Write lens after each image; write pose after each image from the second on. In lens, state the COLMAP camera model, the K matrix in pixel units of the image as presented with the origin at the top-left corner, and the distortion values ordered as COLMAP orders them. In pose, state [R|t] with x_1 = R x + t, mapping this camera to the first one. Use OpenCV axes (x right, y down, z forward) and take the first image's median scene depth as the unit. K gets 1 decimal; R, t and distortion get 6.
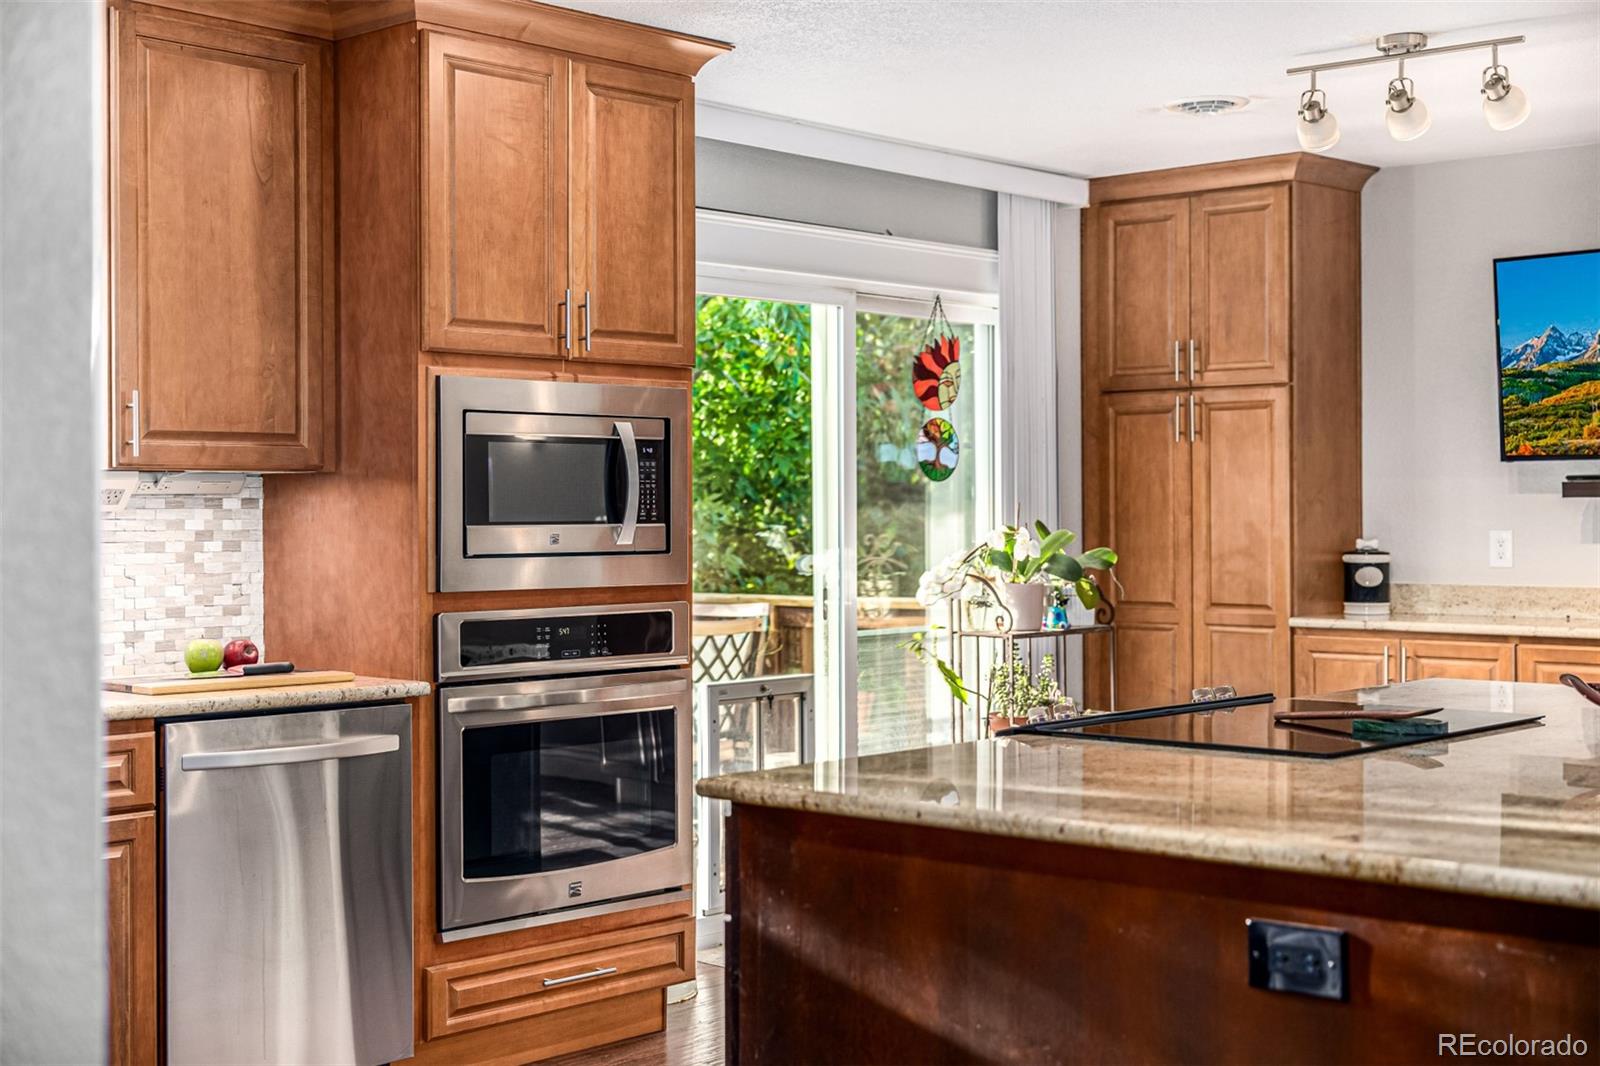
lens RADIAL K [[2138.3, 0, 810.5], [0, 2138.3, 524.9], [0, 0, 1]] dist [0.014183, 0.000000]
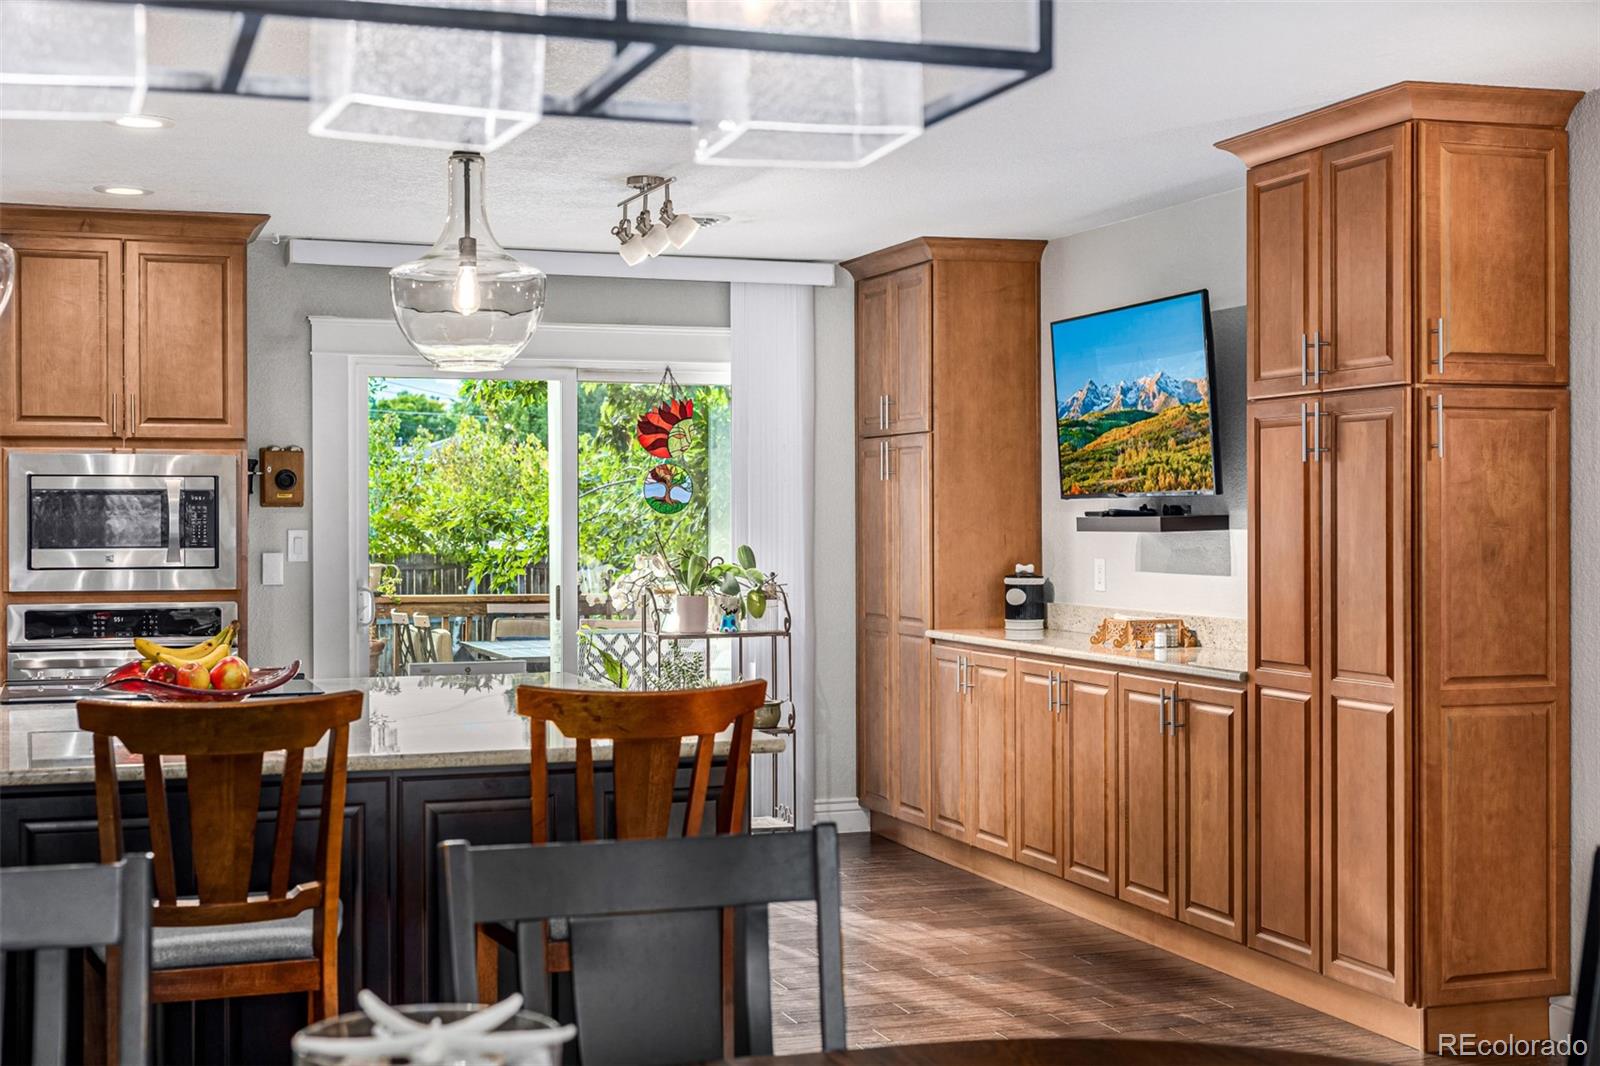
lens RADIAL K [[2051.8, 0, 807.9], [0, 2051.8, 539.9], [0, 0, 1]] dist [-0.025920, 0.000000]
pose [[0.881625, 0.010172, -0.471841, 0.945712], [-0.007479, 0.999943, 0.007582, -0.019731], [0.471892, -0.003156, 0.881651, -0.041659]]
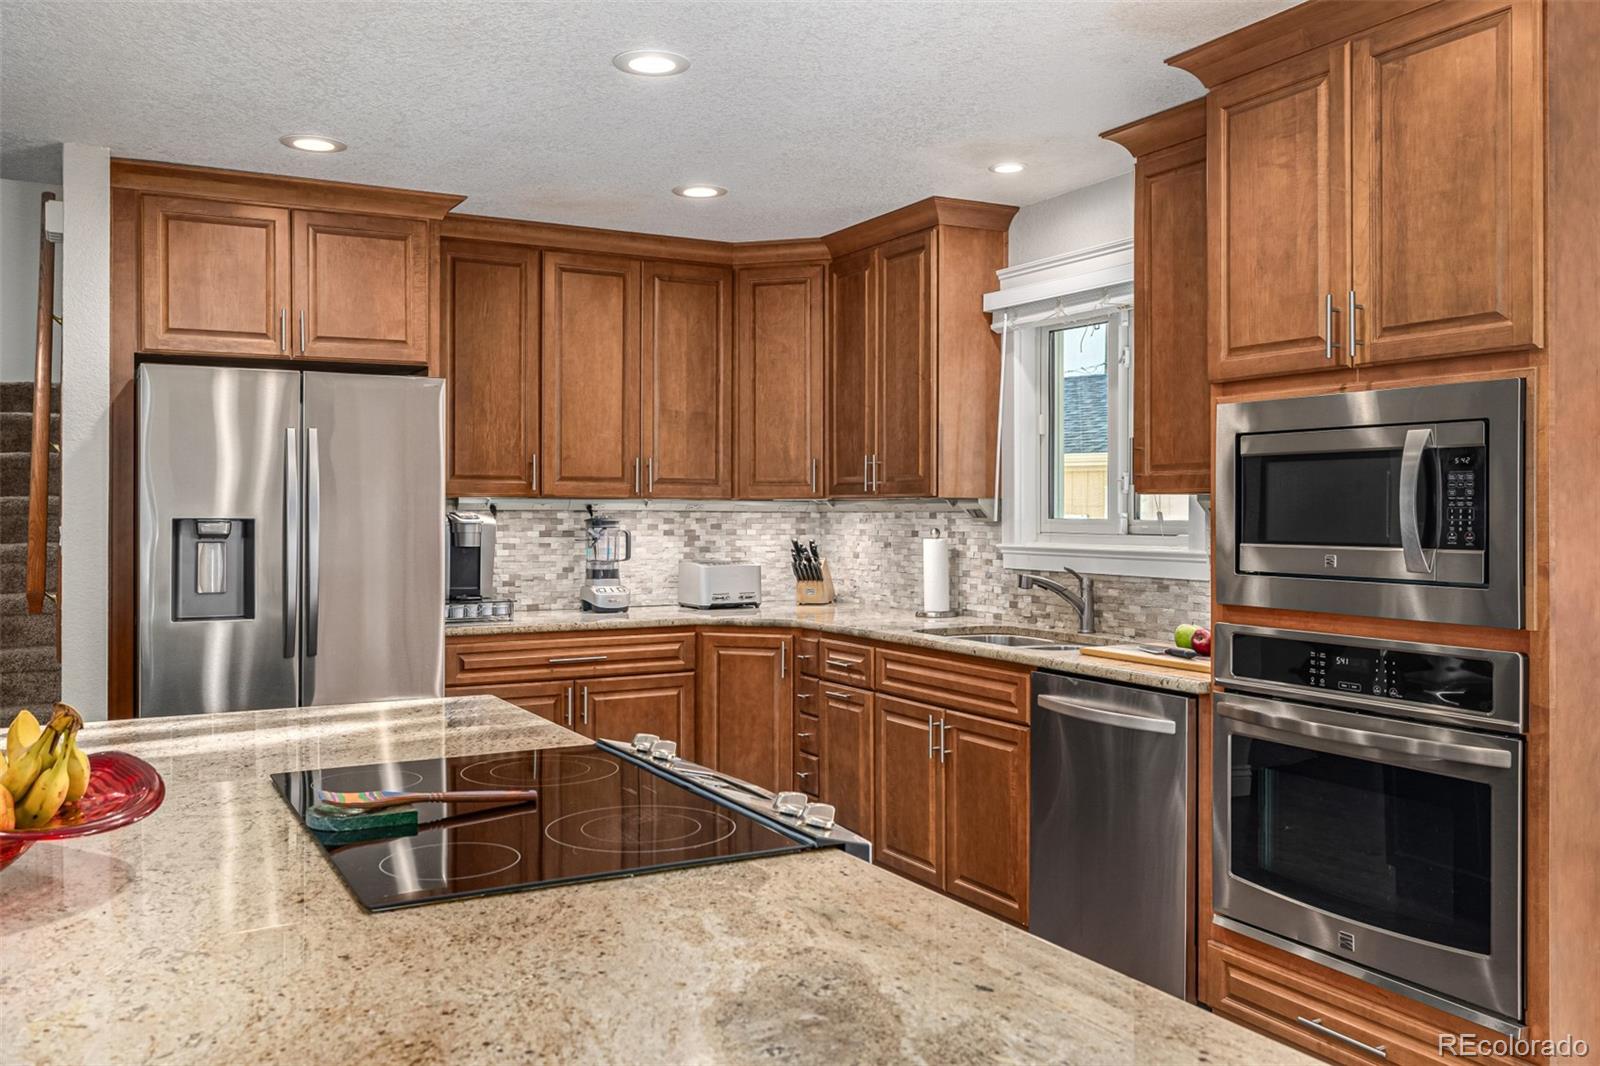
lens RADIAL K [[1316.8, 0, 790.8], [0, 1316.8, 516.4], [0, 0, 1]] dist [-0.001426, -0.002810]
pose [[-0.331110, 0.010405, -0.943535, 0.479670], [-0.005114, 0.999905, 0.012821, -0.018285], [0.943578, 0.009070, -0.331026, 0.914569]]
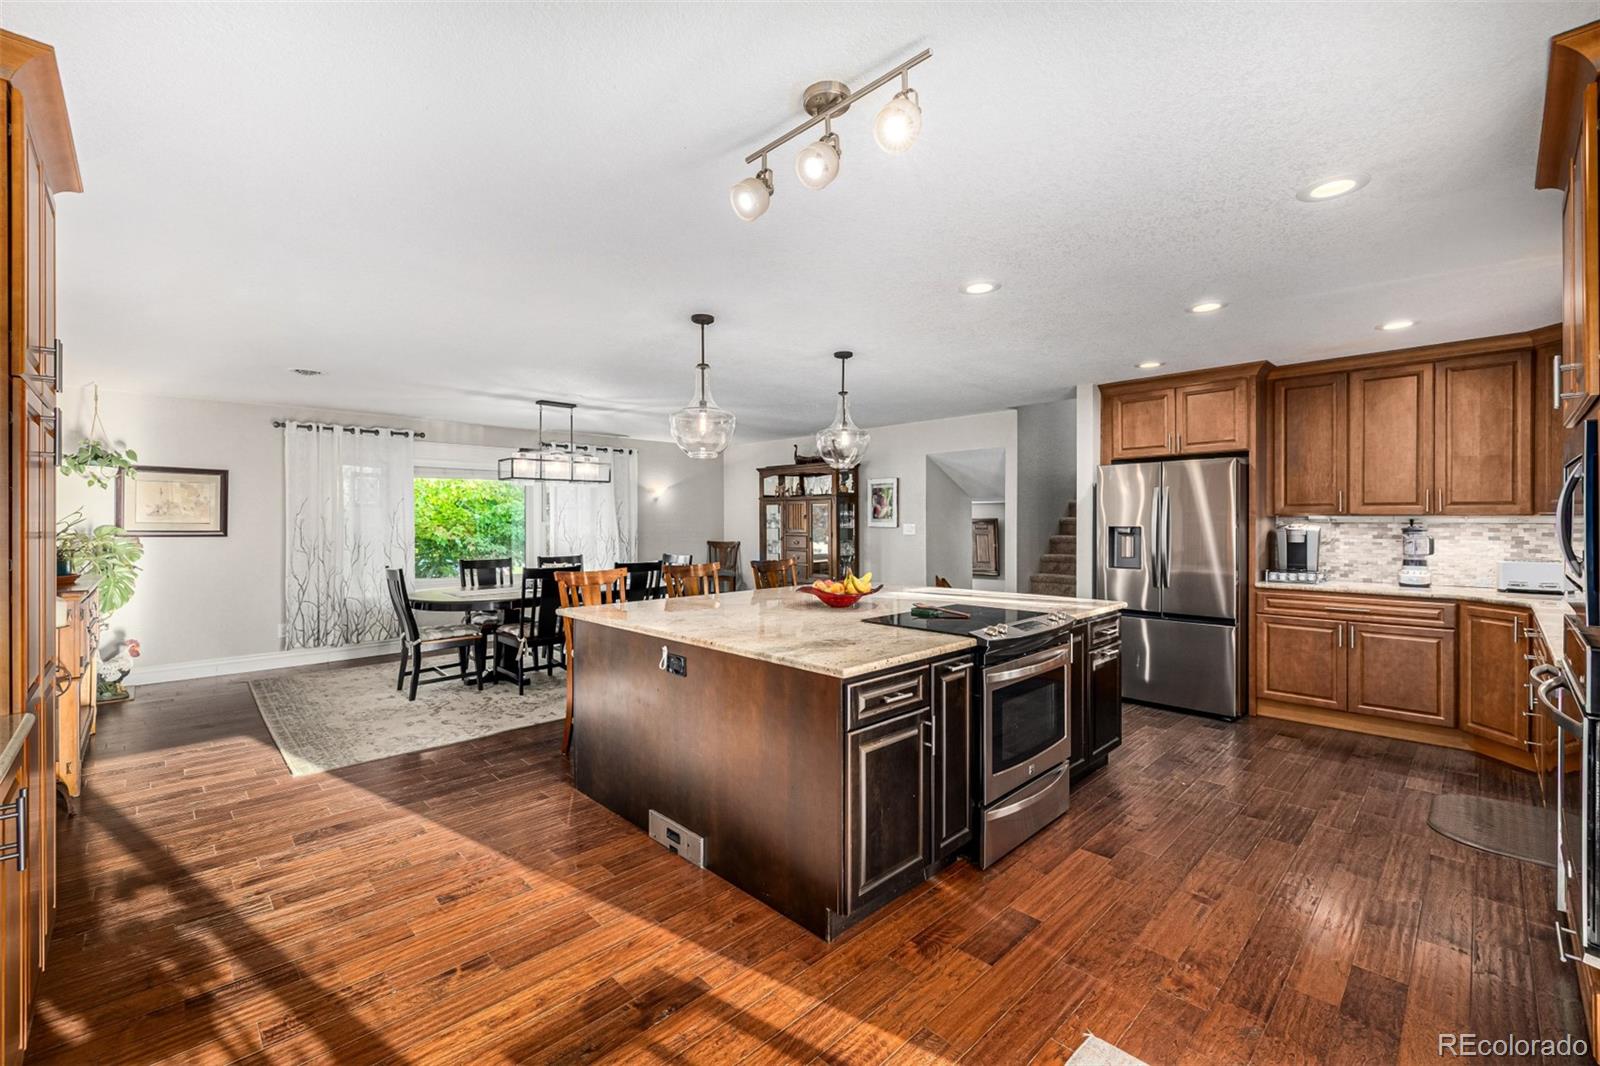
lens RADIAL K [[675.2, 0, 788.8], [0, 675.2, 520.9], [0, 0, 1]] dist [0.001164, -0.001642]
pose [[-0.997228, 0.008583, 0.073912, 0.270651], [0.009130, 0.999933, 0.007068, -0.024433], [-0.073846, 0.007723, -0.997240, 1.330905]]
